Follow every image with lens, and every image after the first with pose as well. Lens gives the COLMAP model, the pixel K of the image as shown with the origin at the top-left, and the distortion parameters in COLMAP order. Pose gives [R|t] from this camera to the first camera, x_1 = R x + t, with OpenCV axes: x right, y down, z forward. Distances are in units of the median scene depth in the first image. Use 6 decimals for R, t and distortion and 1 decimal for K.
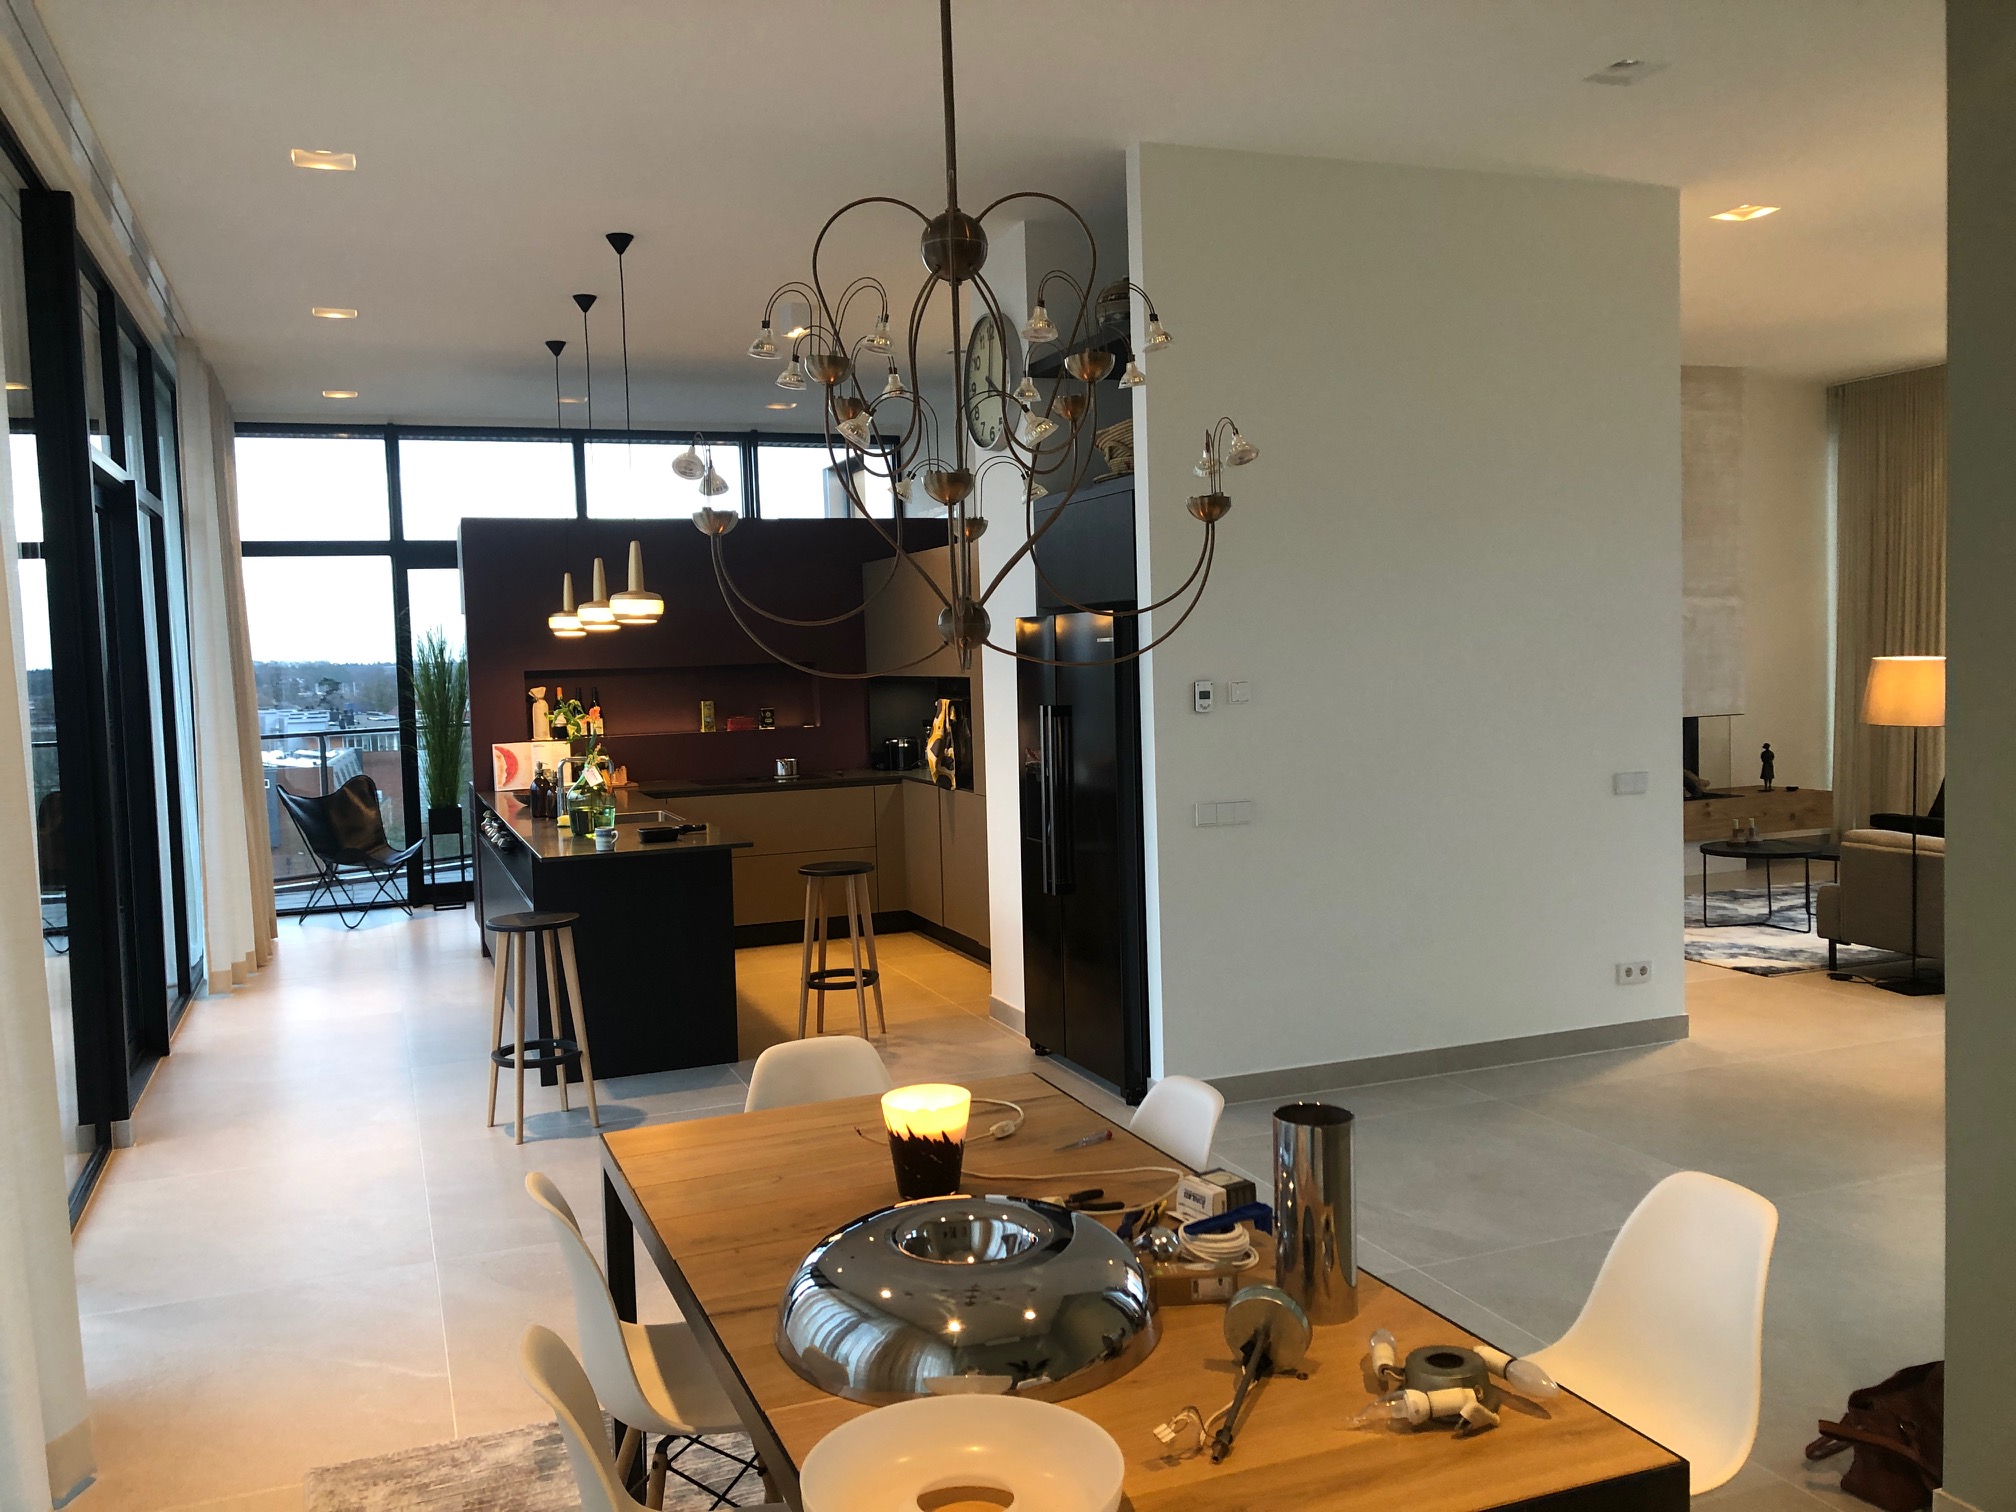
lens RADIAL K [[1644.9, 0, 1000.6], [0, 1644.9, 745.0], [0, 0, 1]] dist [0.067843, -0.054271]
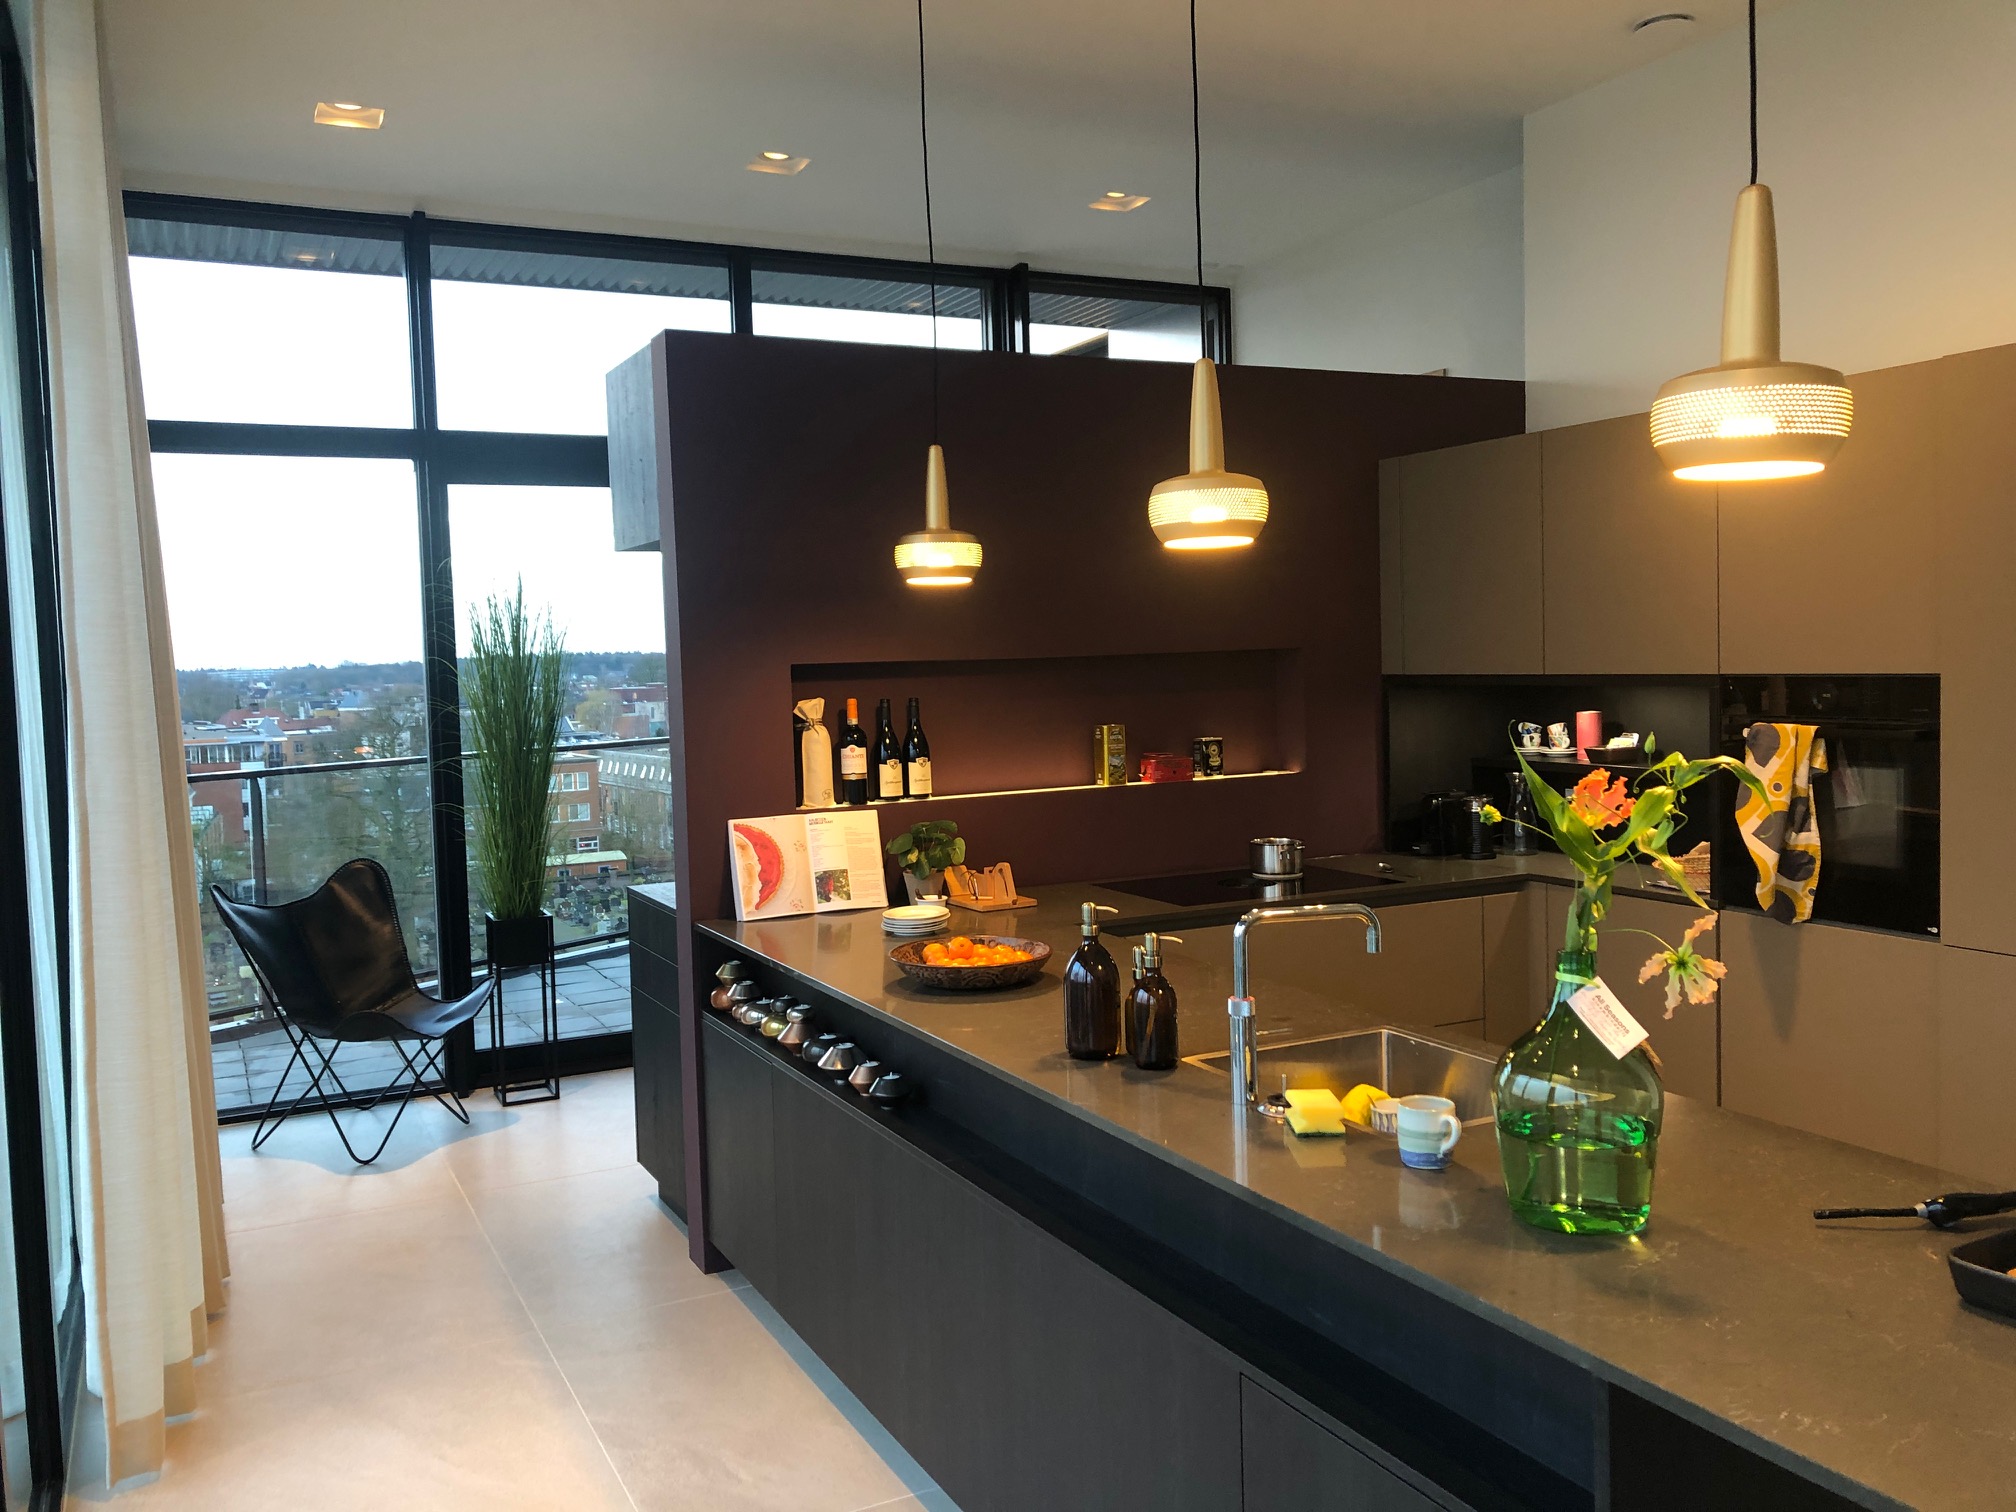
lens RADIAL K [[1644.9, 0, 1019.2], [0, 1644.9, 759.7], [0, 0, 1]] dist [0.067843, -0.054271]
pose [[0.995358, -0.003594, 0.096171, -0.257268], [0.003255, 0.999988, 0.003683, -0.018049], [-0.096183, -0.003353, 0.995358, 0.502941]]
